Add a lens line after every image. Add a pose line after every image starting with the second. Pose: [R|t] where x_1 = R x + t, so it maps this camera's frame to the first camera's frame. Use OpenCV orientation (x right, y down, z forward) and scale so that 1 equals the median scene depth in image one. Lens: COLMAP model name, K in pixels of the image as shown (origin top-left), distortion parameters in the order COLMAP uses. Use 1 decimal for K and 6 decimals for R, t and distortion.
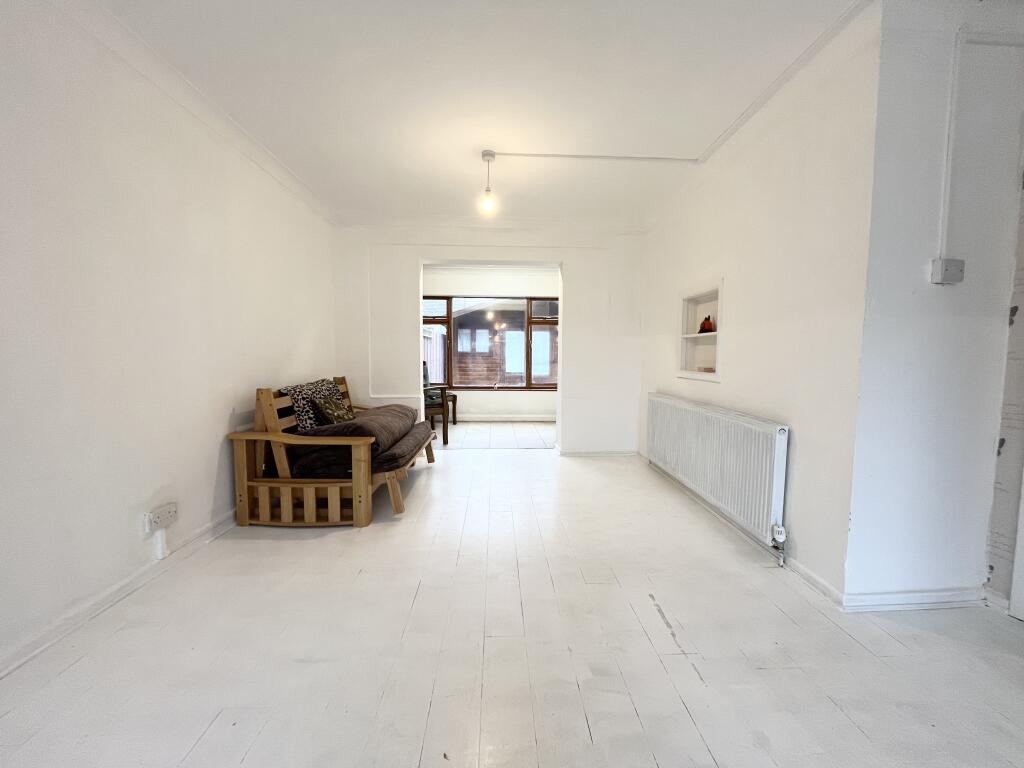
lens RADIAL K [[414.6, 0, 510.3], [0, 414.6, 382.8], [0, 0, 1]] dist [-0.002759, -0.000311]
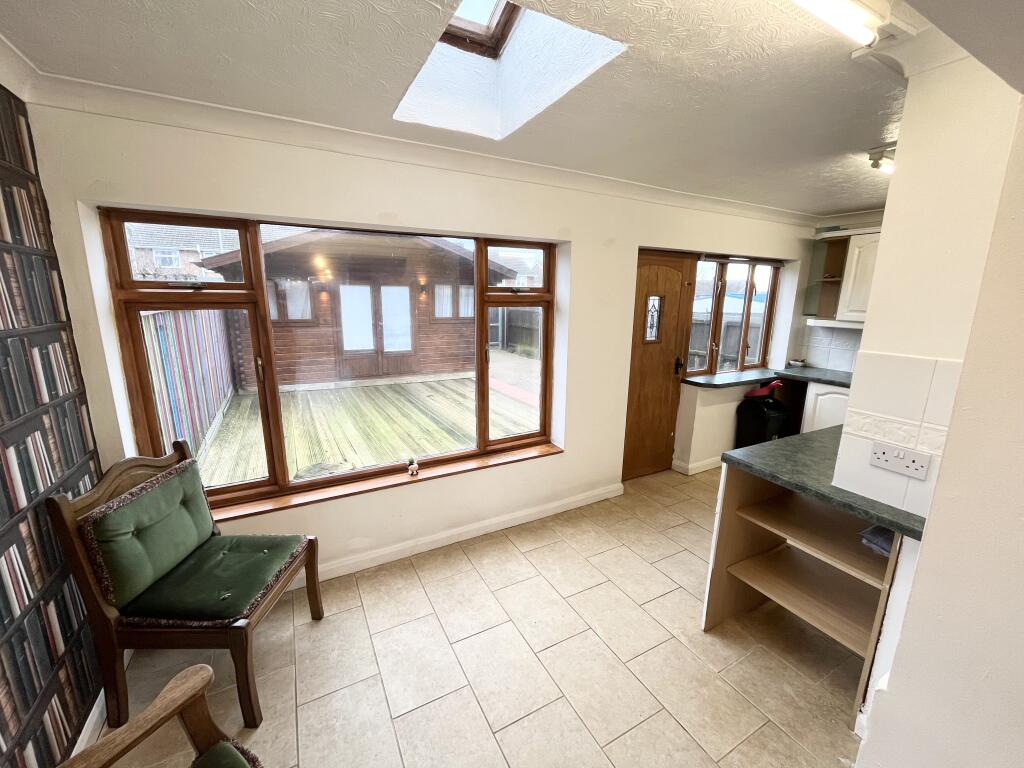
lens RADIAL K [[414.6, 0, 510.3], [0, 414.6, 382.8], [0, 0, 1]] dist [-0.002759, -0.000311]
pose [[0.900684, -0.088470, 0.425372, -0.056560], [0.027736, 0.988760, 0.146916, -0.063464], [-0.433588, -0.120527, 0.893014, 0.311429]]
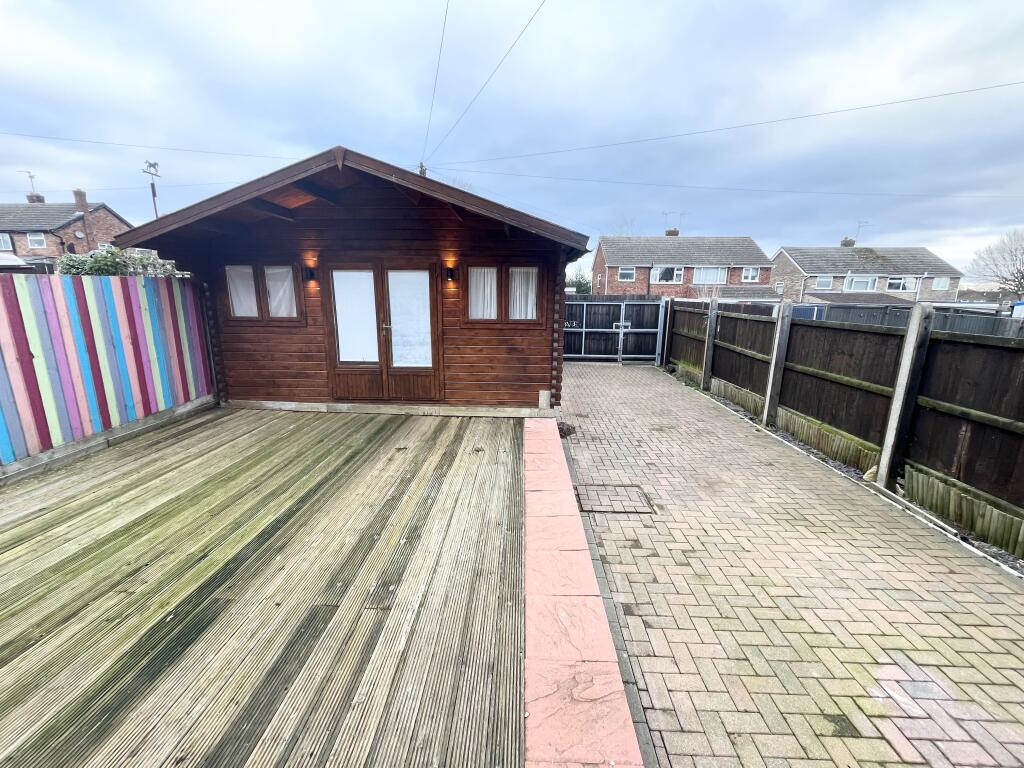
lens RADIAL K [[414.6, 0, 510.3], [0, 414.6, 382.8], [0, 0, 1]] dist [-0.002759, -0.000311]
pose [[0.996566, 0.015155, -0.081401, 0.220090], [-0.003334, 0.989655, 0.143431, -0.069642], [0.082733, -0.142667, 0.986307, 0.558231]]
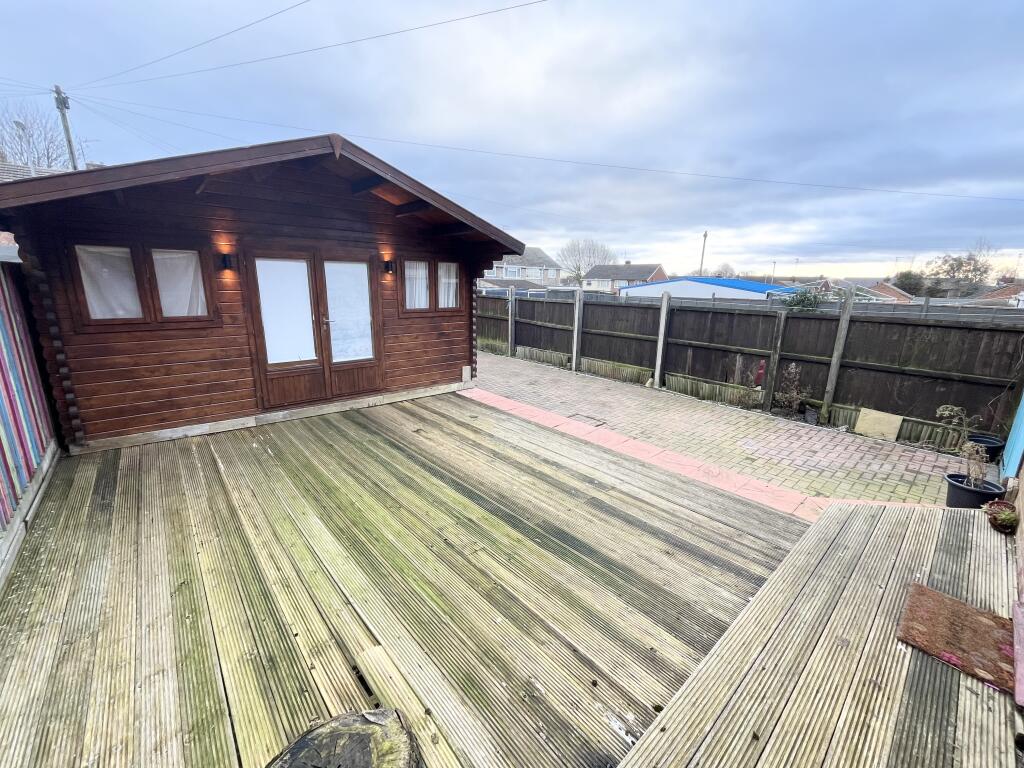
lens RADIAL K [[414.6, 0, 510.3], [0, 414.6, 382.8], [0, 0, 1]] dist [-0.002759, -0.000311]
pose [[0.787553, -0.144247, 0.599127, -0.069286], [0.033919, 0.980892, 0.191574, -0.077679], [-0.615313, -0.130553, 0.777397, 0.544450]]
